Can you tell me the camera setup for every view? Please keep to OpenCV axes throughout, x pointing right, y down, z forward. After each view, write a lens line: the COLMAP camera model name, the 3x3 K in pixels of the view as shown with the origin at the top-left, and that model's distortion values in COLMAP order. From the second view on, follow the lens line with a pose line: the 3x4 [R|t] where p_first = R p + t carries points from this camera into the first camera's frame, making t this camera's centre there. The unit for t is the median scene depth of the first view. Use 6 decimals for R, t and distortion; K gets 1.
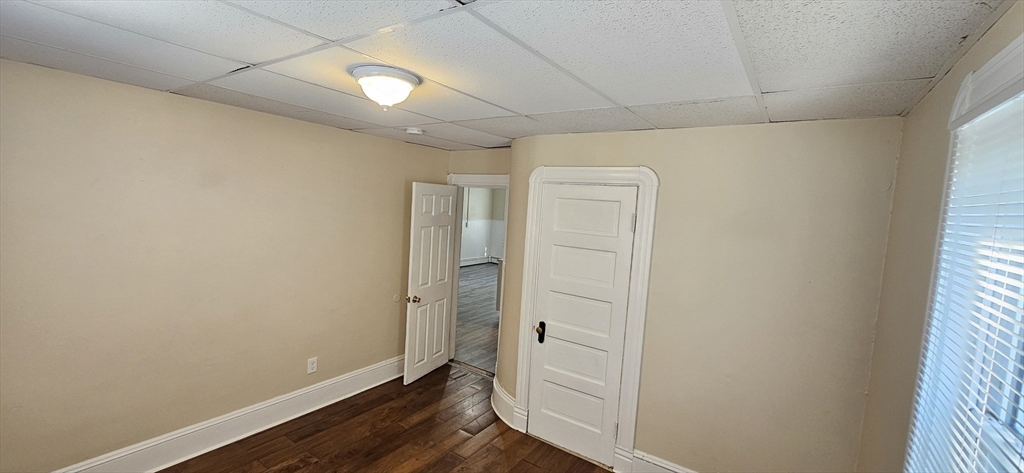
lens RADIAL K [[419.6, 0, 513.5], [0, 419.6, 241.3], [0, 0, 1]] dist [-0.000386, -0.000228]
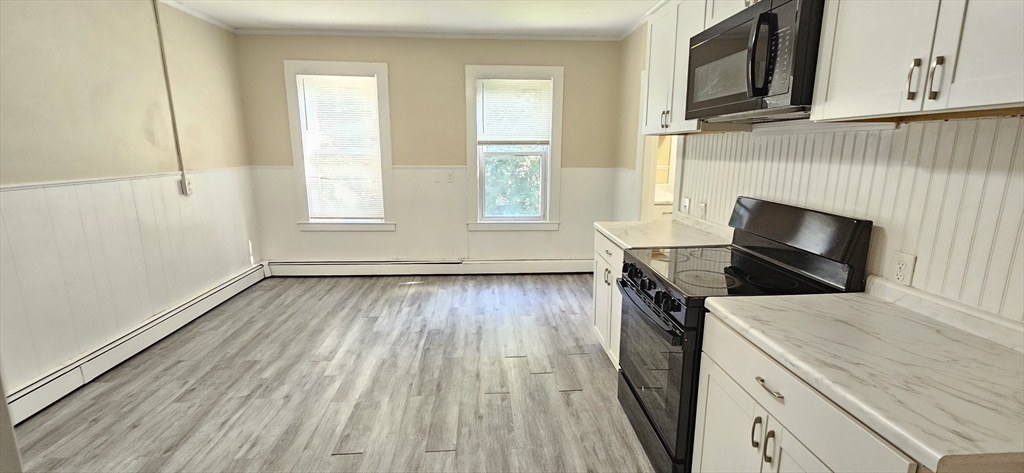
lens RADIAL K [[419.6, 0, 513.5], [0, 419.6, 241.3], [0, 0, 1]] dist [-0.000386, -0.000228]
pose [[0.782254, -0.185117, 0.594819, -0.331958], [0.098660, 0.979592, 0.175116, -0.091253], [-0.615097, -0.078301, 0.784554, 1.773659]]
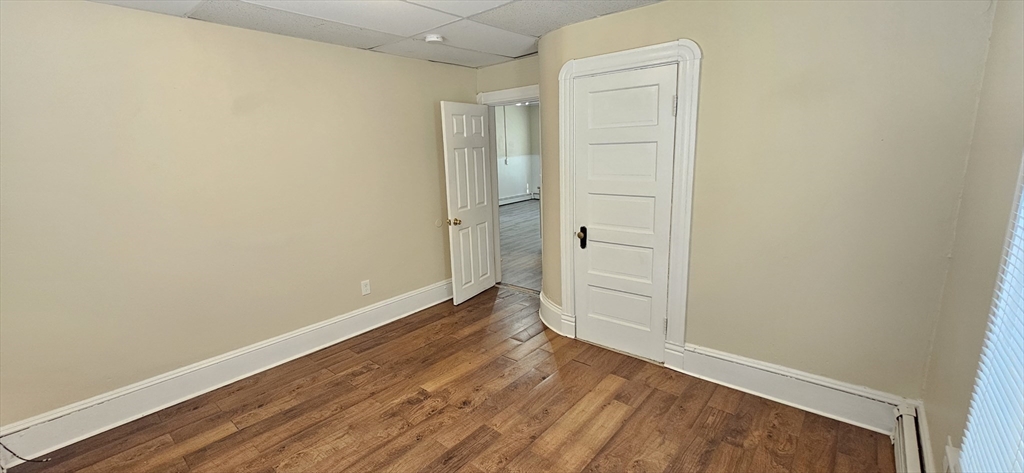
lens RADIAL K [[419.6, 0, 513.5], [0, 419.6, 241.3], [0, 0, 1]] dist [-0.000386, -0.000228]
pose [[0.990537, -0.075226, -0.114790, 0.016234], [0.088915, 0.988880, 0.119209, 0.086286], [0.104546, -0.128288, 0.986211, 0.016532]]
